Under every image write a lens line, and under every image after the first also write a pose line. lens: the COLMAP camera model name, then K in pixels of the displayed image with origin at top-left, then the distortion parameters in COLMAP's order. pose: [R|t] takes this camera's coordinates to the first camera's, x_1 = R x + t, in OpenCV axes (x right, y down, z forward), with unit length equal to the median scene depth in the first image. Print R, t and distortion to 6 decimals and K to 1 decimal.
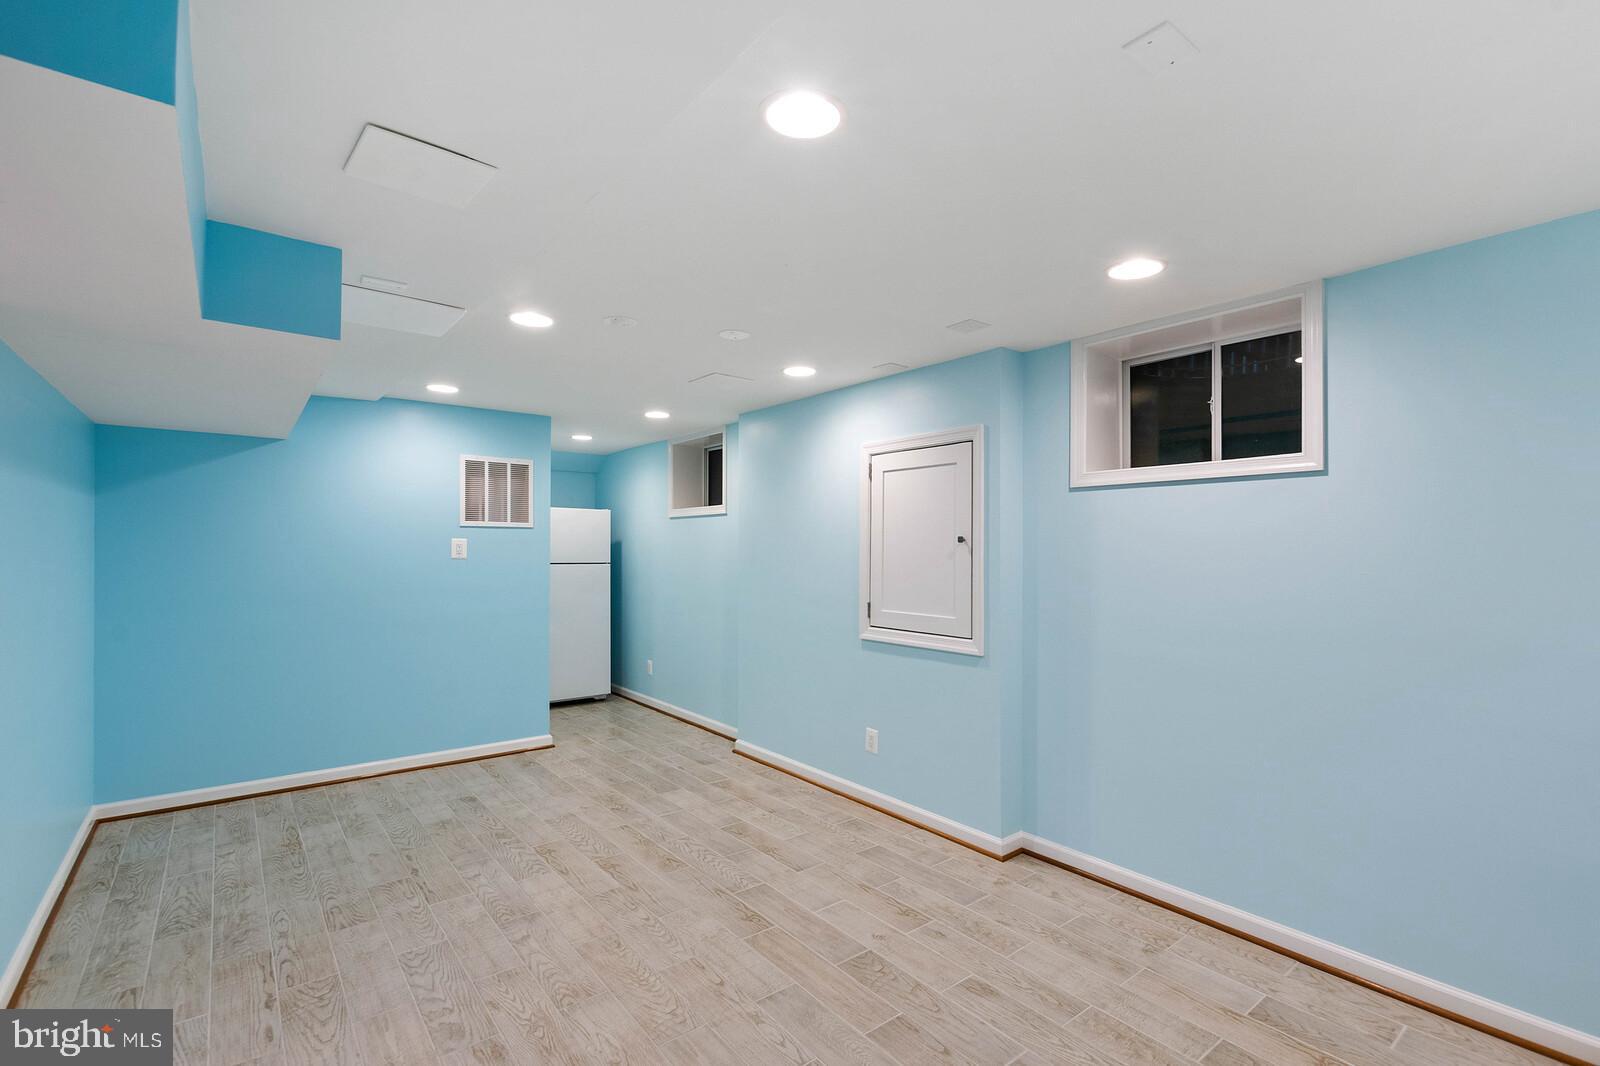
lens RADIAL K [[702.6, 0, 801.6], [0, 702.6, 539.6], [0, 0, 1]] dist [-0.000261, 0.000312]
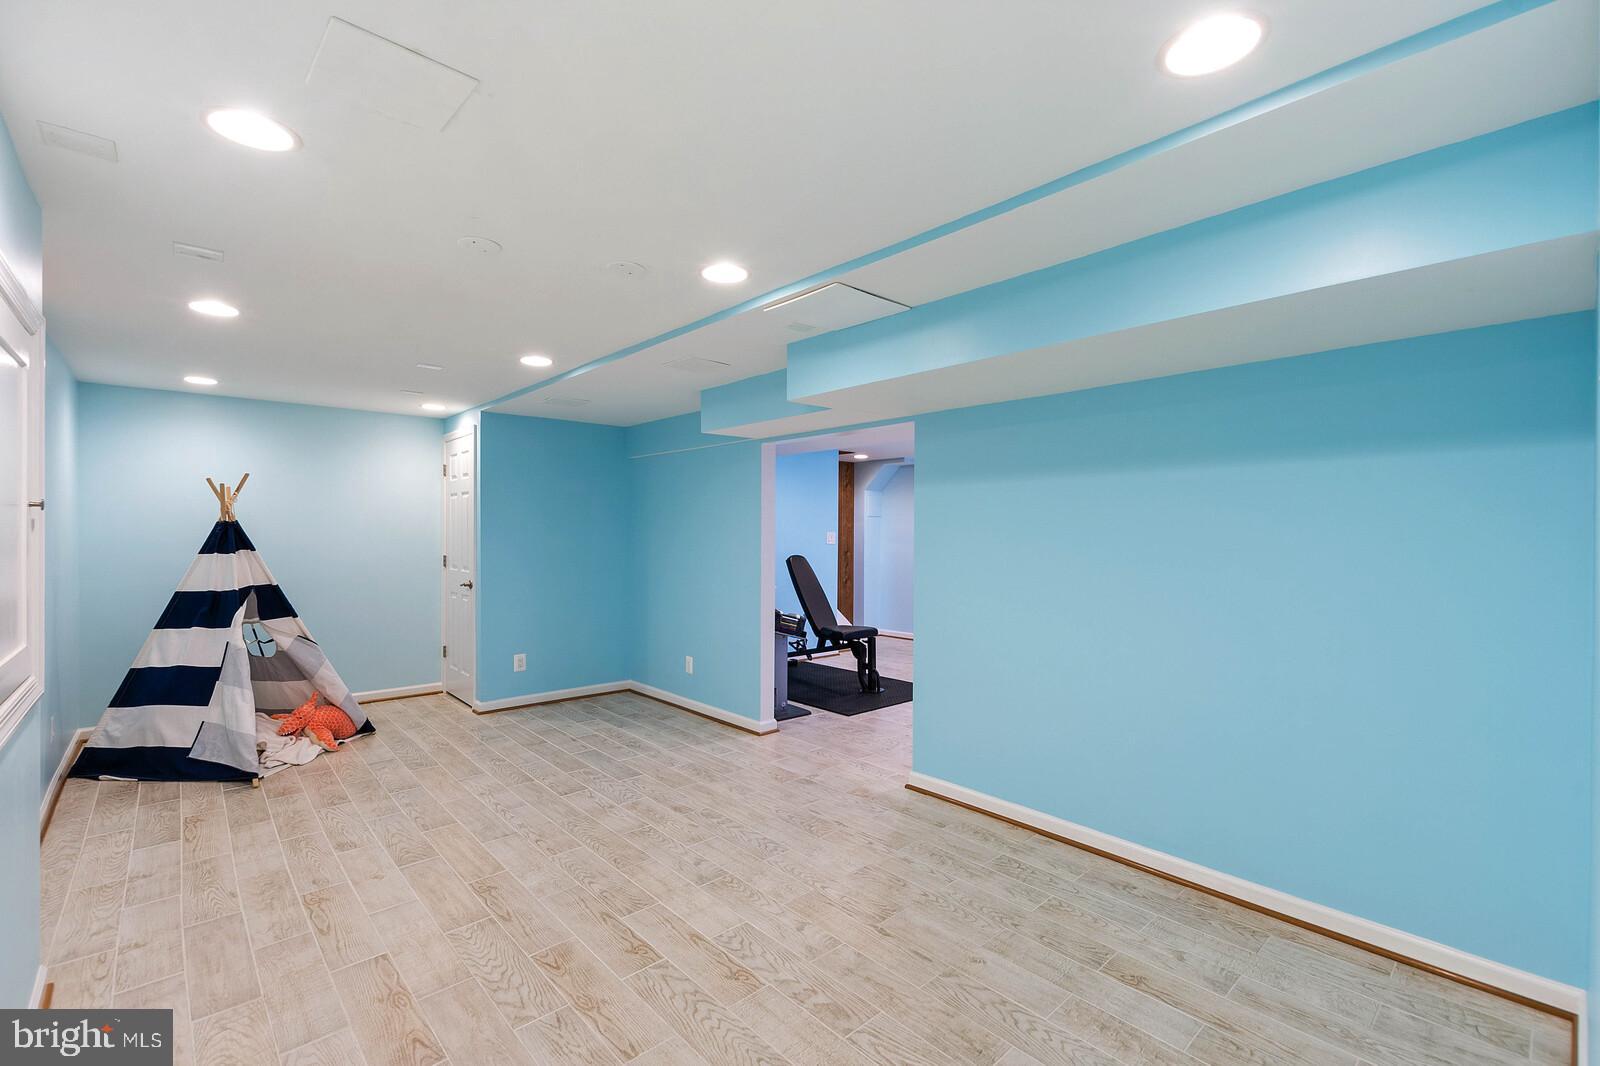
lens RADIAL K [[702.6, 0, 798.2], [0, 702.6, 534.2], [0, 0, 1]] dist [-0.000261, 0.000312]
pose [[-0.998289, -0.008506, -0.057855, -0.431913], [-0.008023, 0.999931, -0.008576, 0.027689], [0.057924, -0.008097, -0.998288, 1.926131]]
